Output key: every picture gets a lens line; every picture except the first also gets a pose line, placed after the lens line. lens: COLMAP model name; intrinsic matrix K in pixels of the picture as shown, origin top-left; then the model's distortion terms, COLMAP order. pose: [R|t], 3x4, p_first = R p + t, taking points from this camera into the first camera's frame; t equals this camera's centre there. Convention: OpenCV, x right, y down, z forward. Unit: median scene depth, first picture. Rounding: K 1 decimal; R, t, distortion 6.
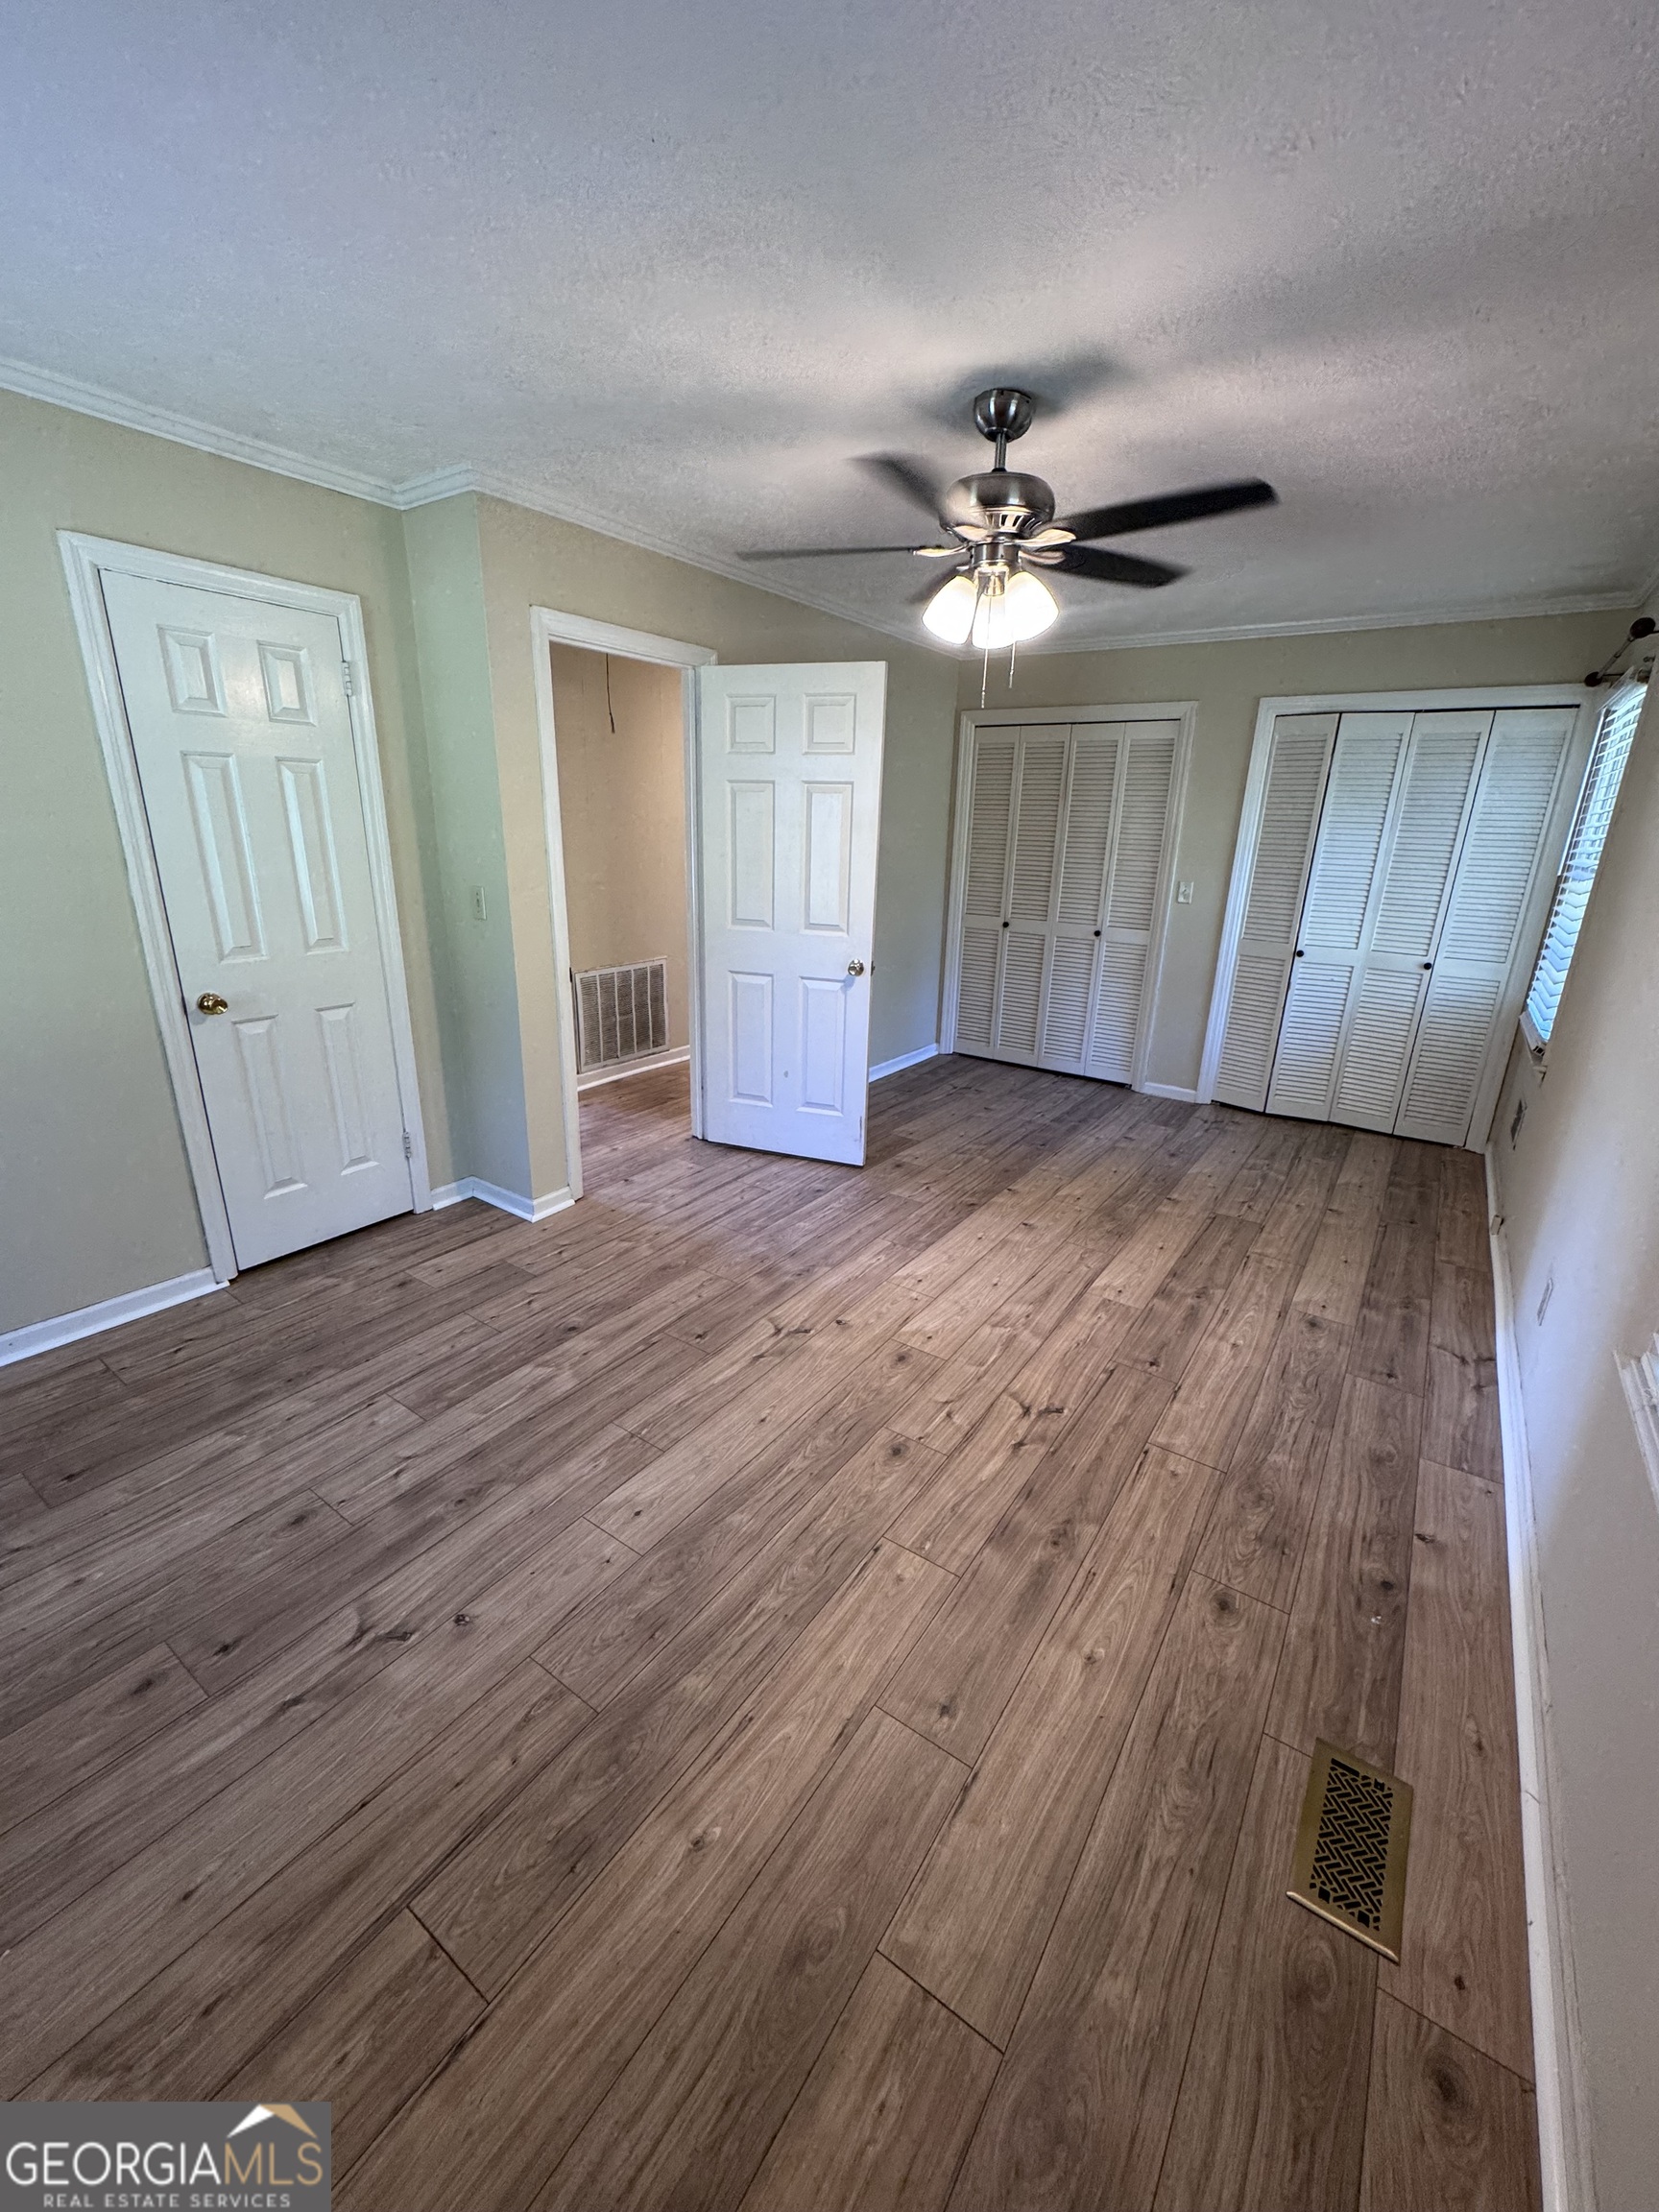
lens RADIAL K [[884.8, 0, 829.5], [0, 884.8, 1106.0], [0, 0, 1]] dist [-0.004260, 0.001111]
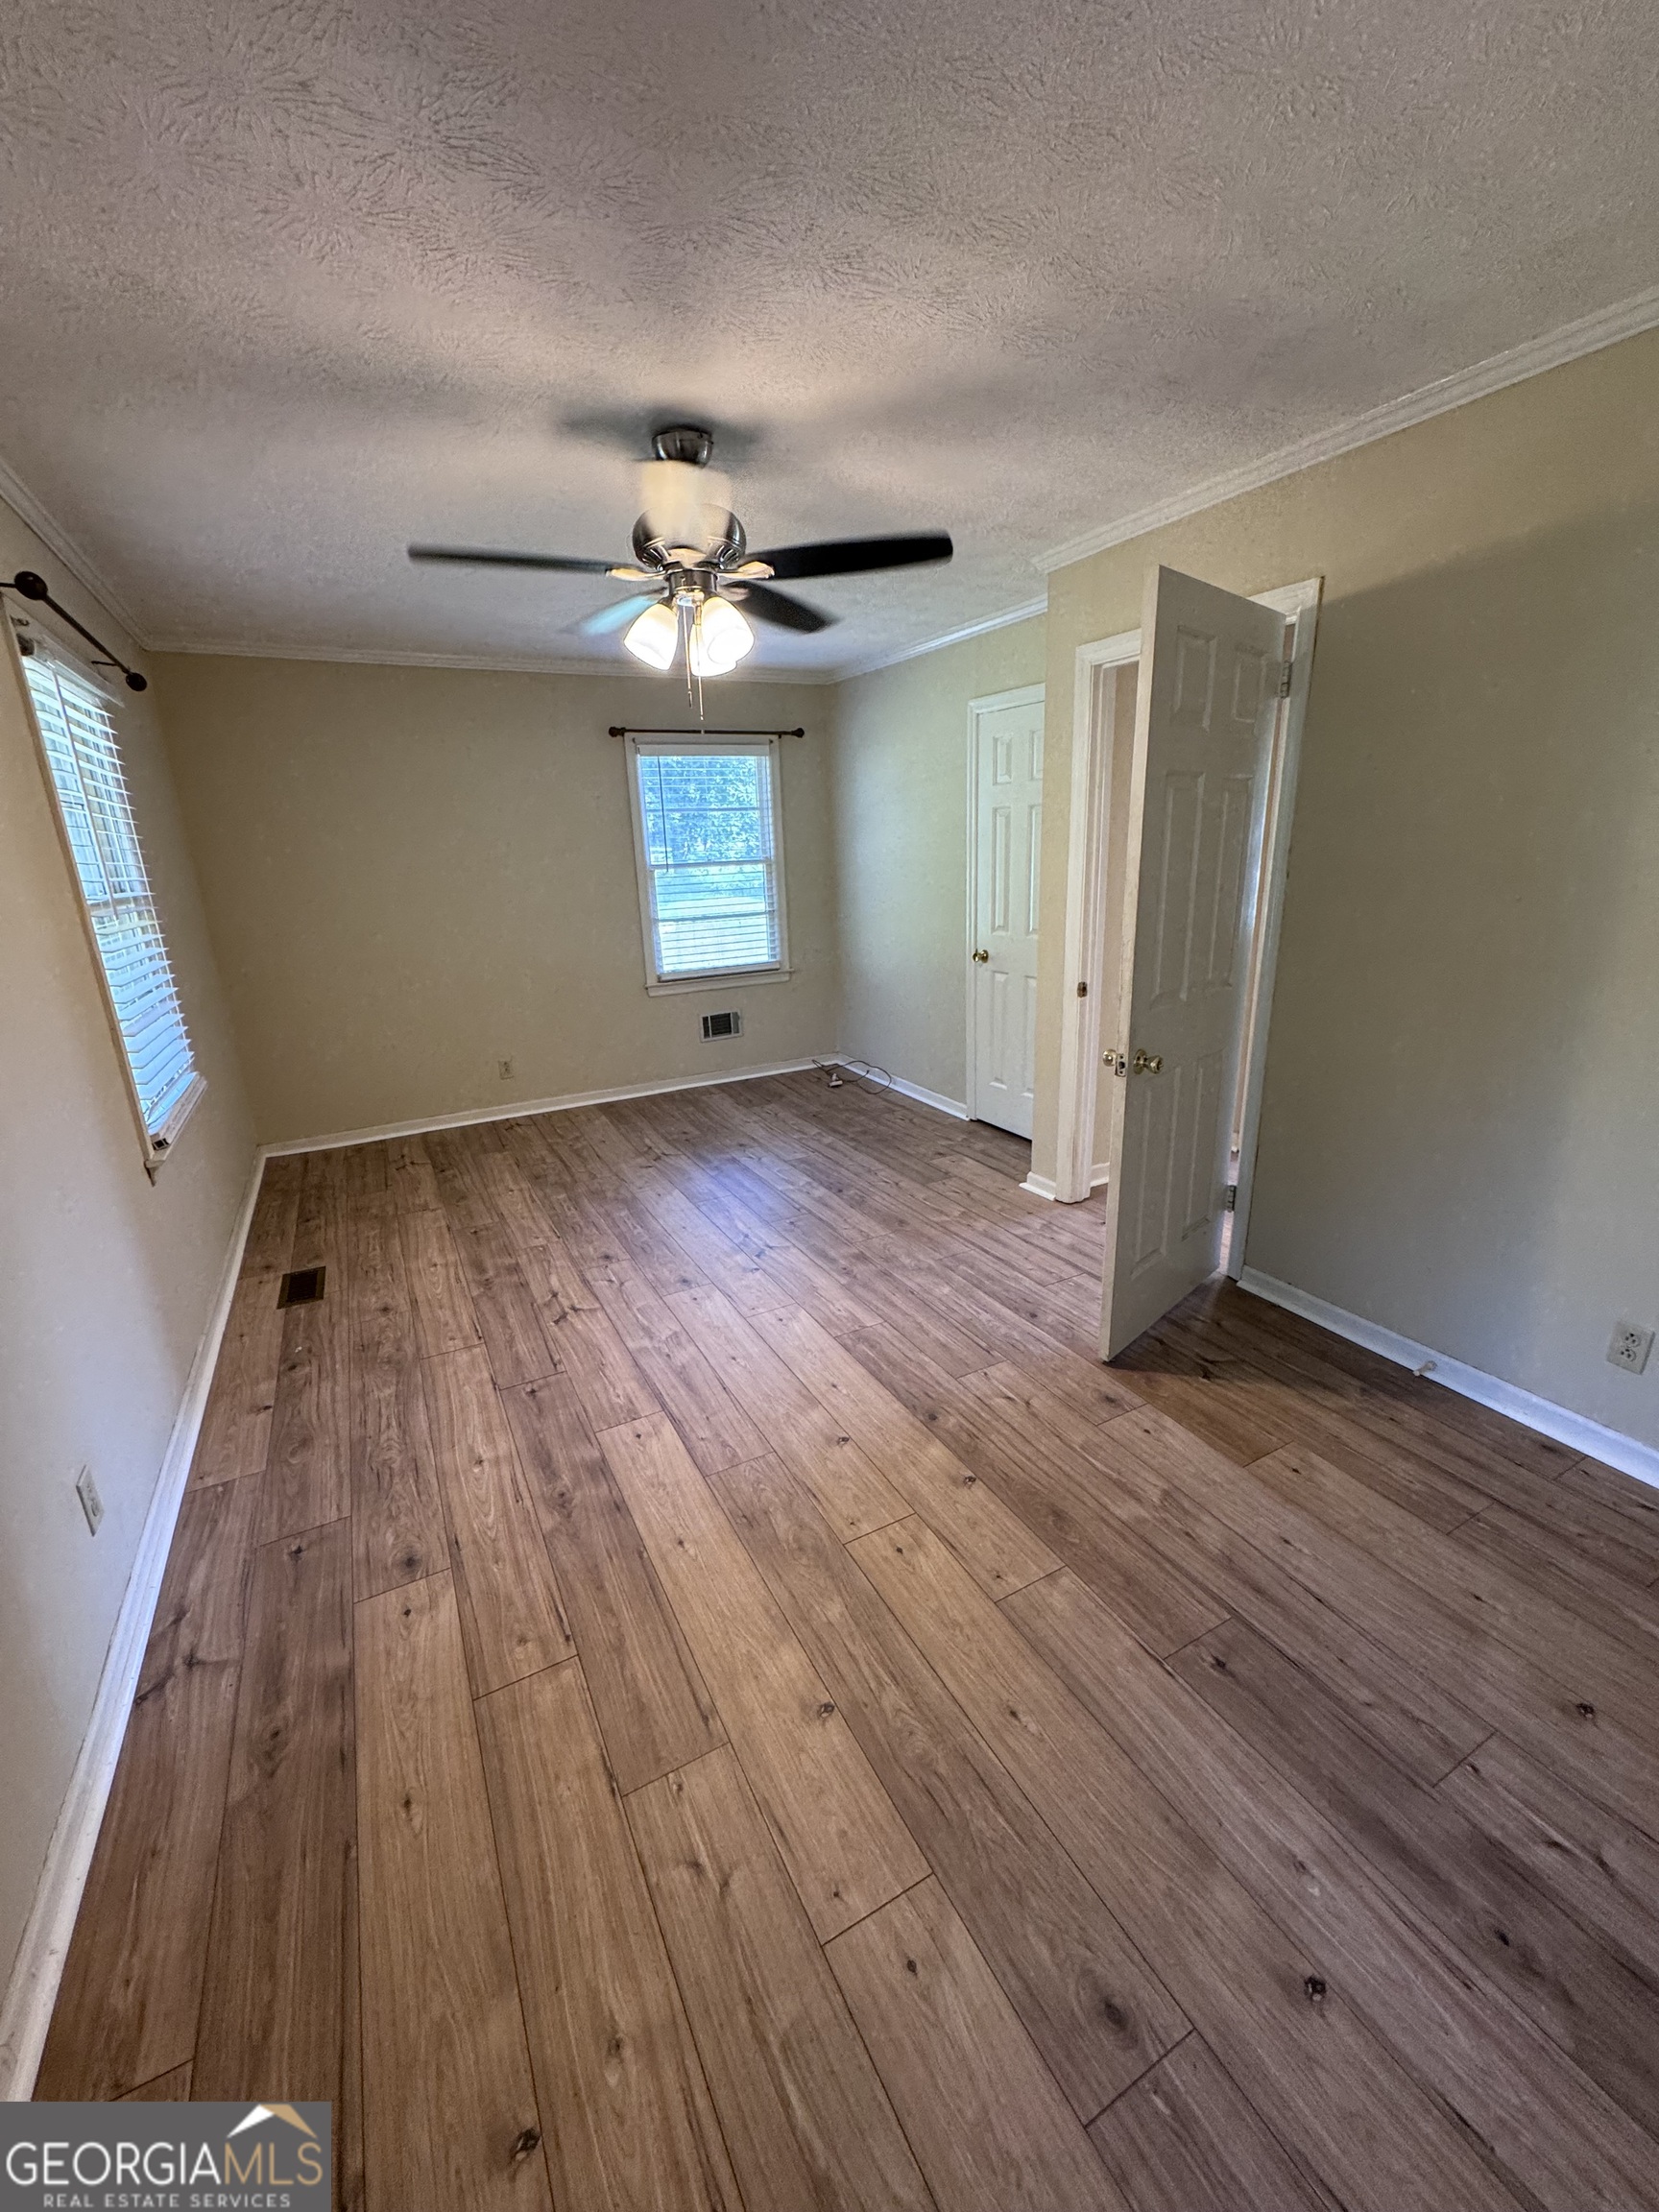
lens RADIAL K [[884.8, 0, 829.5], [0, 884.8, 1106.0], [0, 0, 1]] dist [-0.004260, 0.001111]
pose [[-0.458888, 0.243108, -0.854588, 0.936564], [-0.253733, 0.885927, 0.388270, -0.438219], [0.851494, 0.395009, -0.344856, 1.431228]]
